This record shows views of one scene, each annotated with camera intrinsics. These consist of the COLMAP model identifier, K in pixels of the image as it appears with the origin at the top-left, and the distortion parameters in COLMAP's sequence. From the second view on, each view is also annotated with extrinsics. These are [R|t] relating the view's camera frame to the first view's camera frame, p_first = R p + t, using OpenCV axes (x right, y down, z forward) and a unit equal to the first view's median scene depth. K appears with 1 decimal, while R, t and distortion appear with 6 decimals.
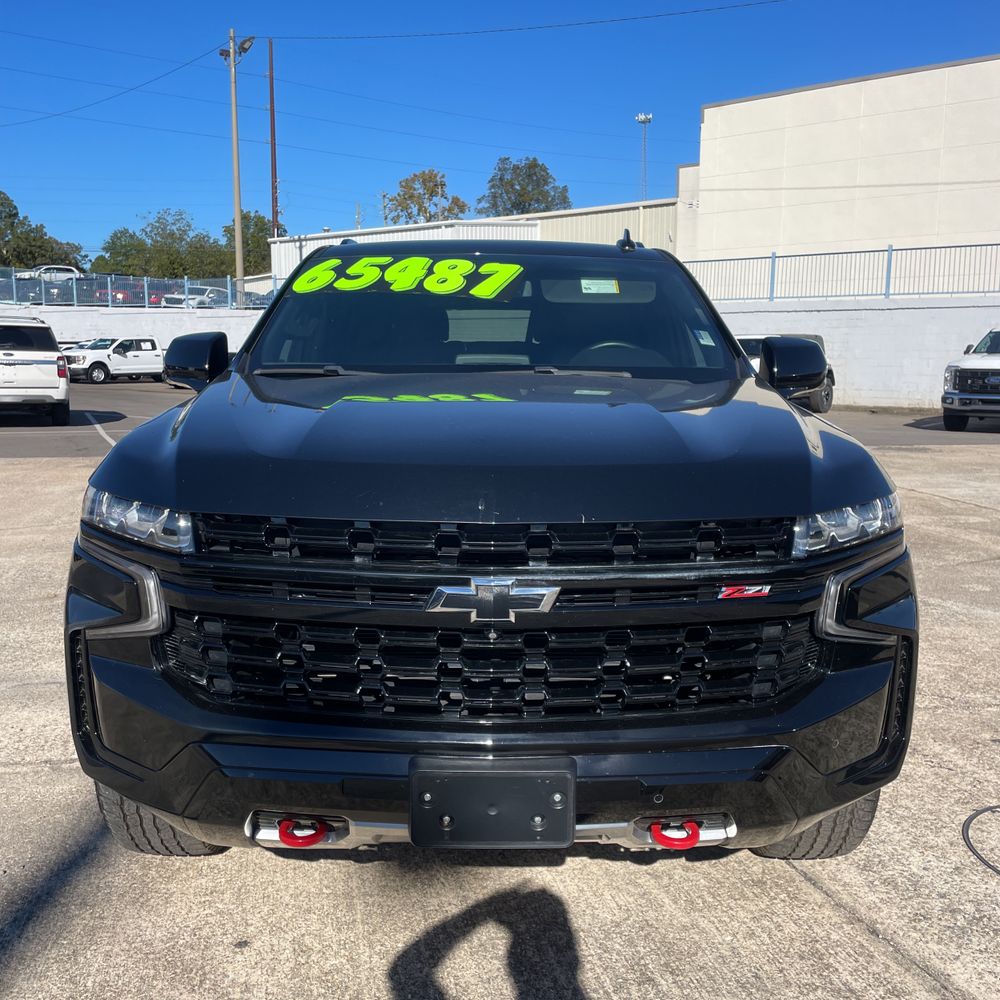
lens RADIAL K [[998.0, 0, 498.7], [0, 998.0, 493.5], [0, 0, 1]] dist [0.090945, -0.111904]
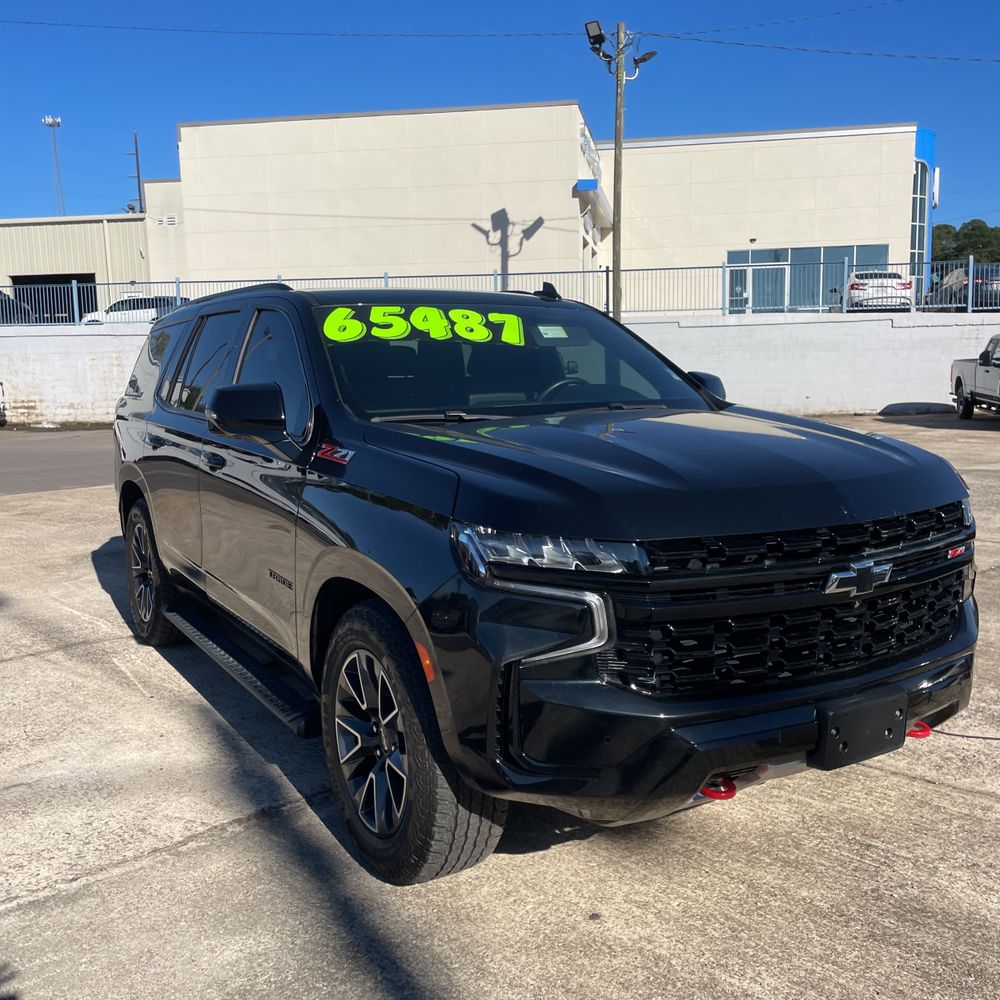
lens RADIAL K [[998.0, 0, 498.7], [0, 998.0, 493.5], [0, 0, 1]] dist [0.090945, -0.111904]
pose [[0.857206, -0.090193, 0.507013, -0.608679], [0.098334, 0.995095, 0.010766, -0.039441], [-0.505498, 0.040628, 0.861871, 0.030712]]
